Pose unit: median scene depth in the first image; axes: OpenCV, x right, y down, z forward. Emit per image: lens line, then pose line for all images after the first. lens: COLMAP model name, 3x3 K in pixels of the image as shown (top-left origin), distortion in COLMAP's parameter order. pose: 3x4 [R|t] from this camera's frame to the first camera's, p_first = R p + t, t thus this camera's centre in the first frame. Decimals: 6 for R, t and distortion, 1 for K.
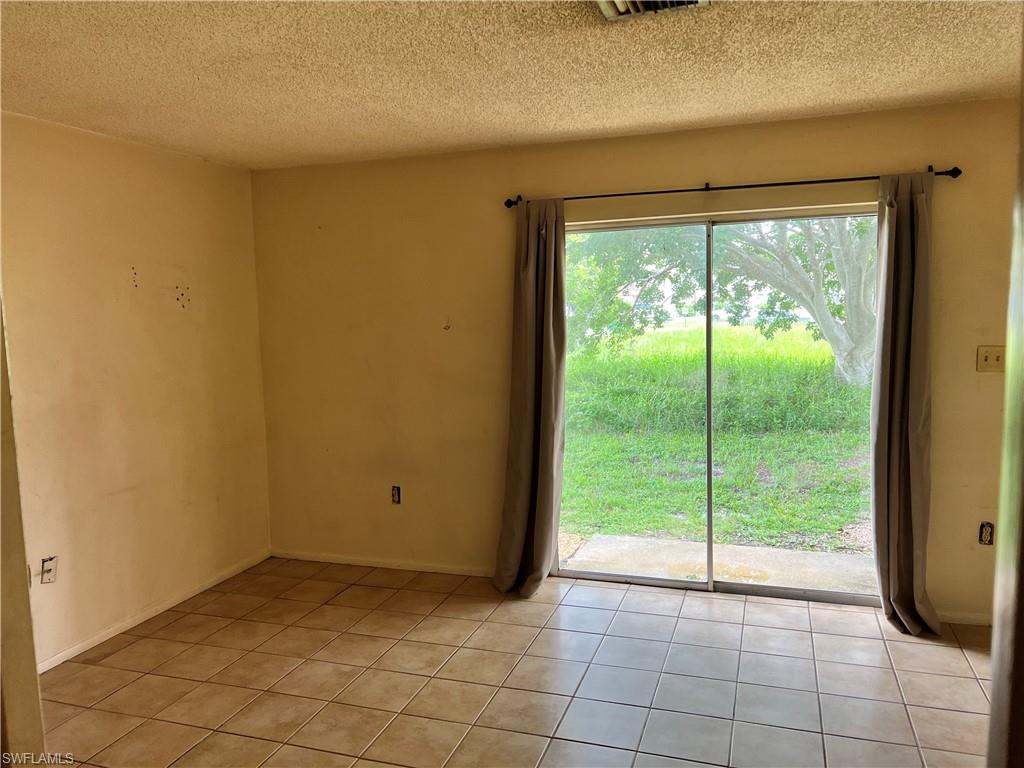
lens RADIAL K [[775.2, 0, 511.2], [0, 775.2, 384.4], [0, 0, 1]] dist [0.063681, -0.080124]
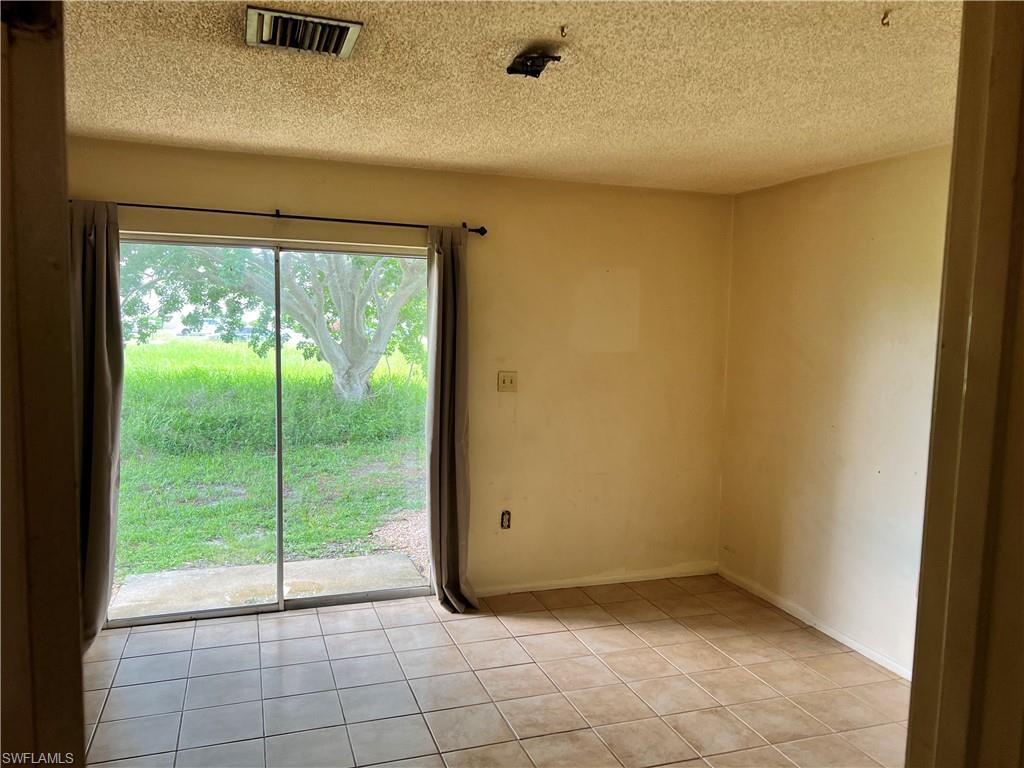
lens RADIAL K [[775.2, 0, 507.4], [0, 775.2, 386.2], [0, 0, 1]] dist [0.063681, -0.080124]
pose [[0.783062, -0.009157, 0.621876, -0.145514], [0.019397, 0.999765, -0.009703, -0.010870], [-0.621641, 0.019661, 0.783056, 0.018274]]
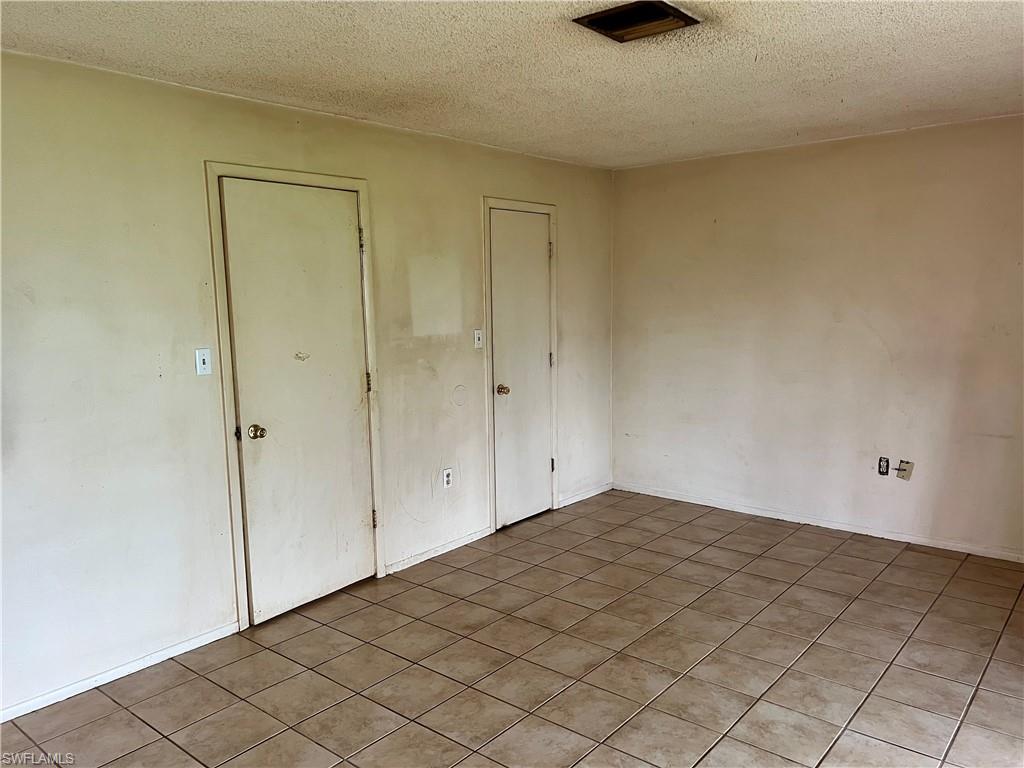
lens RADIAL K [[775.2, 0, 512.0], [0, 775.2, 384.7], [0, 0, 1]] dist [0.063681, -0.080124]
pose [[-0.347916, 0.142261, -0.926669, 0.743745], [-0.076268, 0.980849, 0.179214, -0.081513], [0.934418, 0.133027, -0.330403, 0.684962]]
